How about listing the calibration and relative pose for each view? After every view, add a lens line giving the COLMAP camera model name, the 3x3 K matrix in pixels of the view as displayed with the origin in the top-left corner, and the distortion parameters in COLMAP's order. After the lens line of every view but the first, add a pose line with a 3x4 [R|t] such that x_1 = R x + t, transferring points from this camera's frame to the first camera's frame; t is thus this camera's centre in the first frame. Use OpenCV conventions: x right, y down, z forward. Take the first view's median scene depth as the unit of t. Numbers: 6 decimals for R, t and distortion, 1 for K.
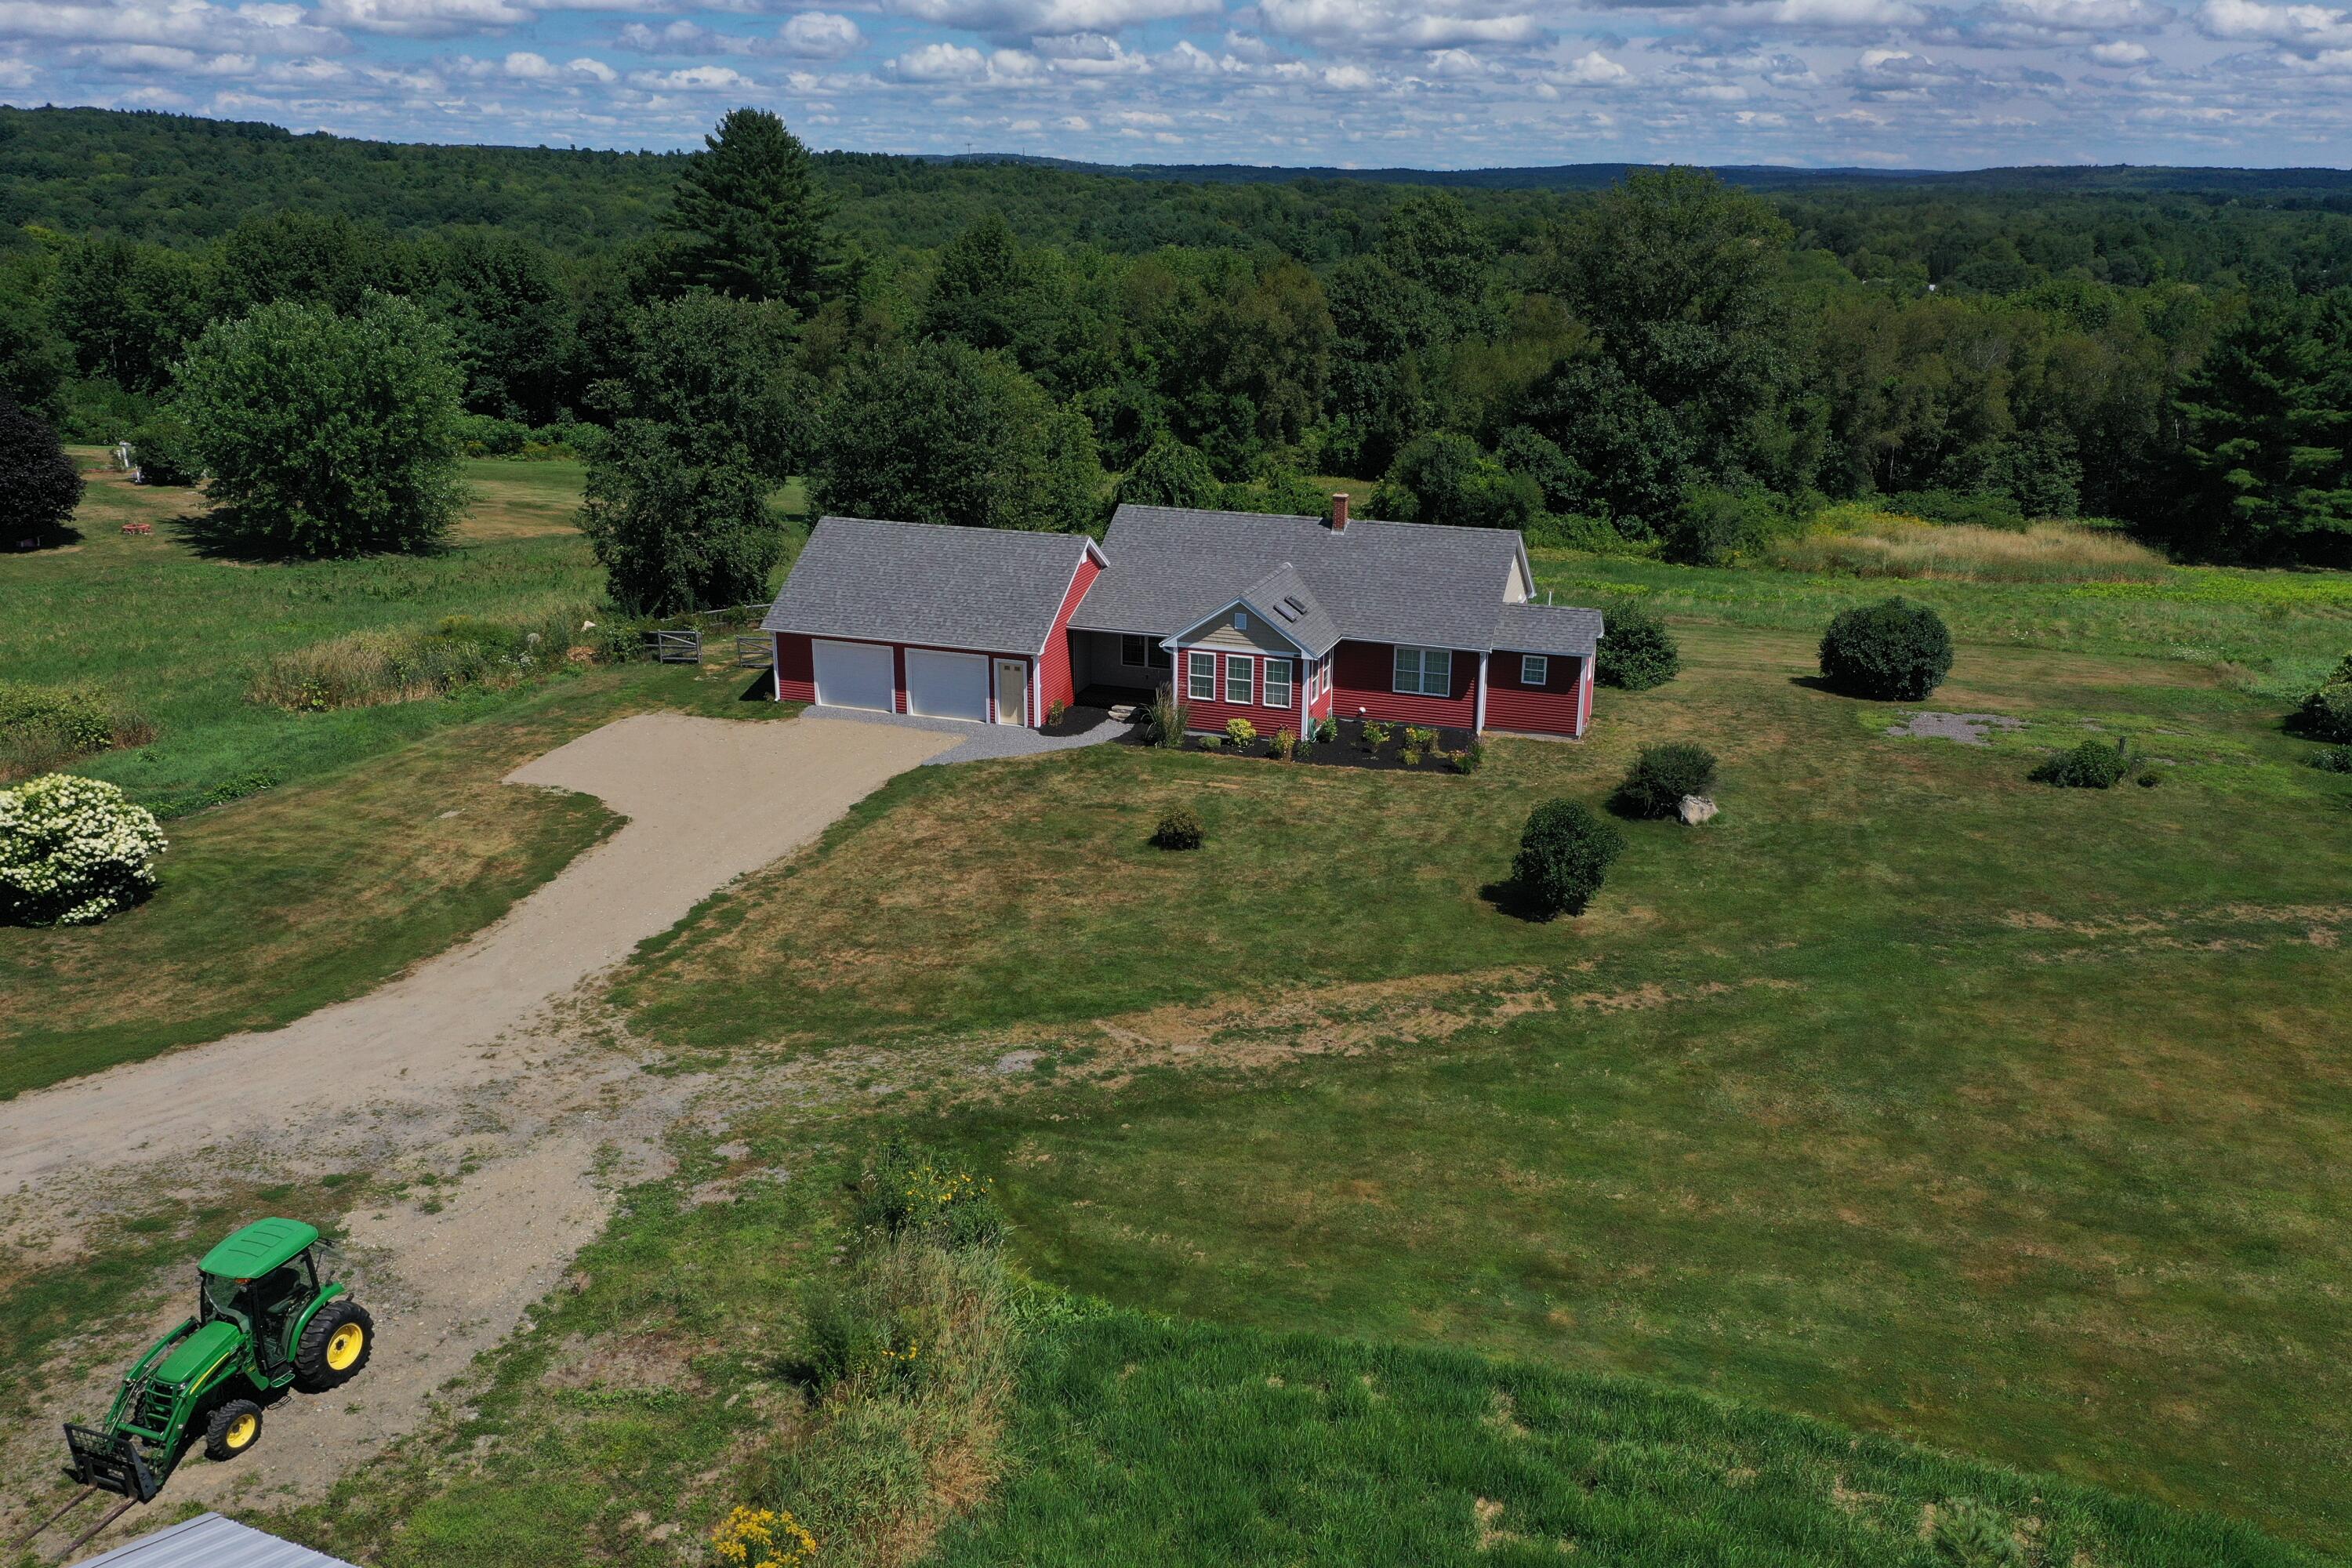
lens RADIAL K [[1839.3, 0, 1176.0], [0, 1839.3, 784.0], [0, 0, 1]] dist [0.018740, 0.010349]
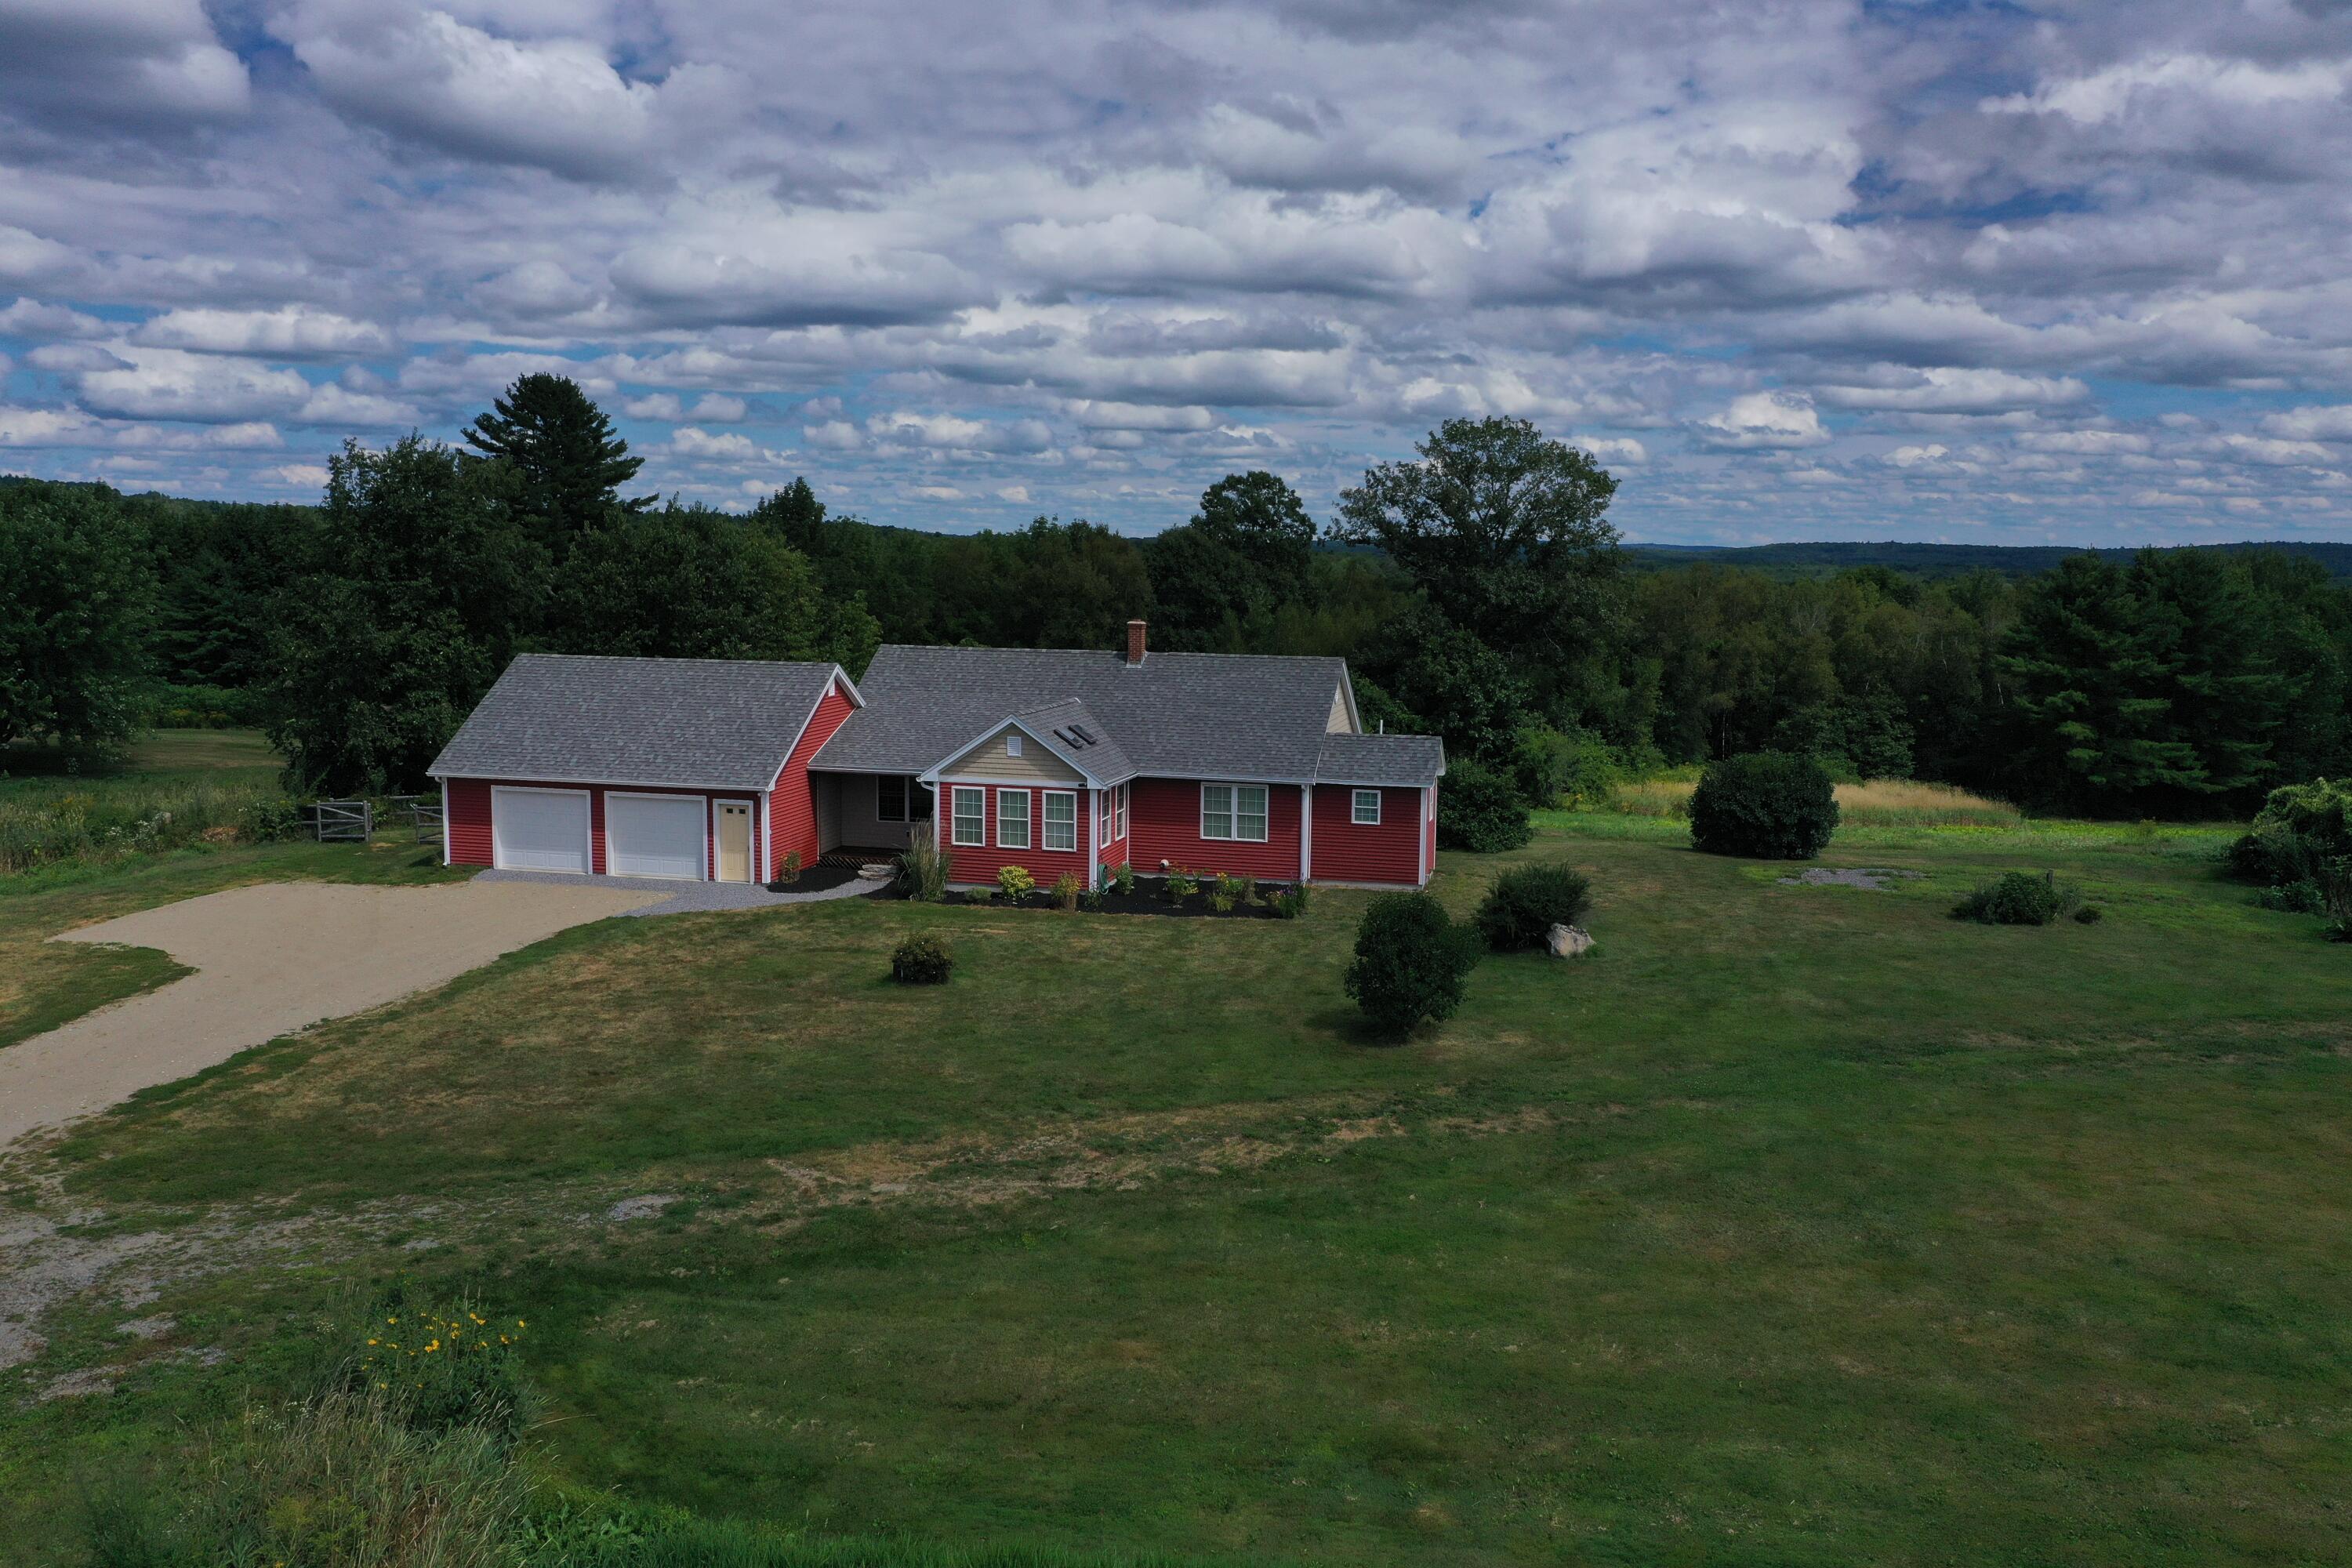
lens RADIAL K [[1839.3, 0, 1176.0], [0, 1839.3, 784.0], [0, 0, 1]] dist [0.018740, 0.010349]
pose [[0.996320, -0.002032, 0.085684, 0.045797], [0.018489, 0.981277, -0.191710, 0.110316], [-0.083690, 0.192589, 0.977704, 0.233433]]
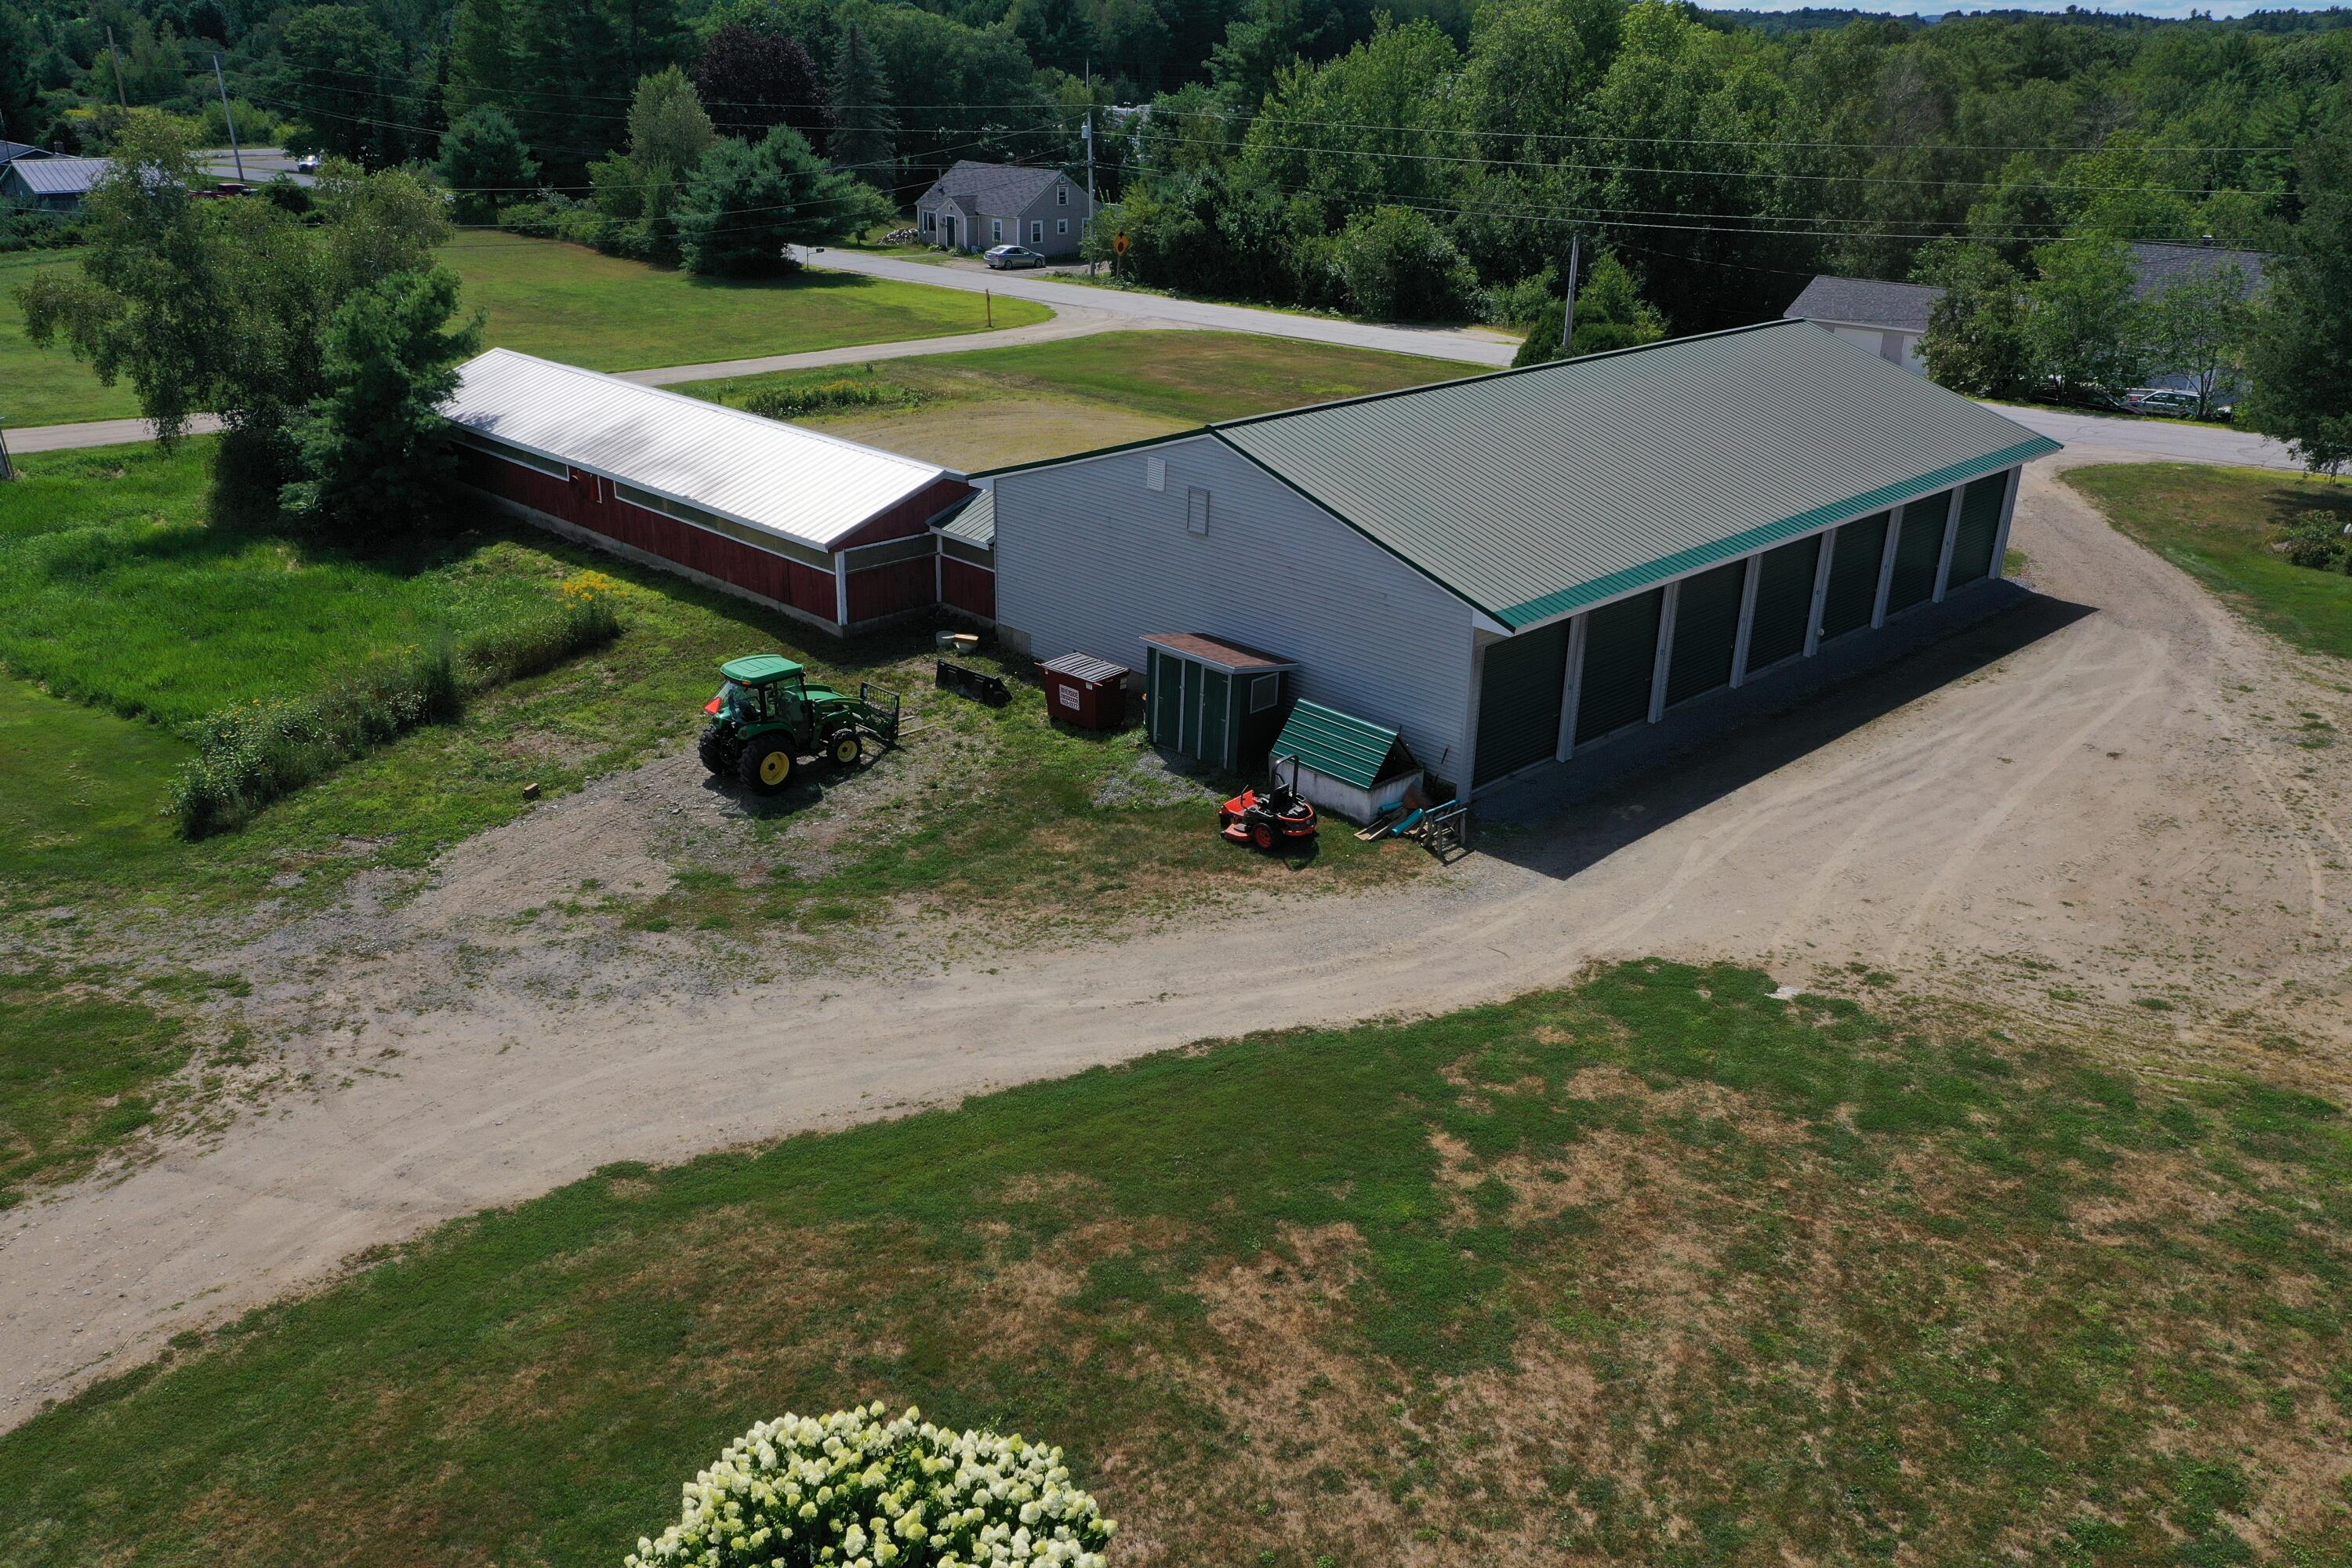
lens RADIAL K [[1839.3, 0, 1176.0], [0, 1839.3, 784.0], [0, 0, 1]] dist [0.018740, 0.010349]
pose [[-0.924931, -0.167173, 0.341402, -0.739855], [0.099581, 0.760189, 0.642025, -0.300875], [-0.366859, 0.627826, -0.686475, 1.106705]]
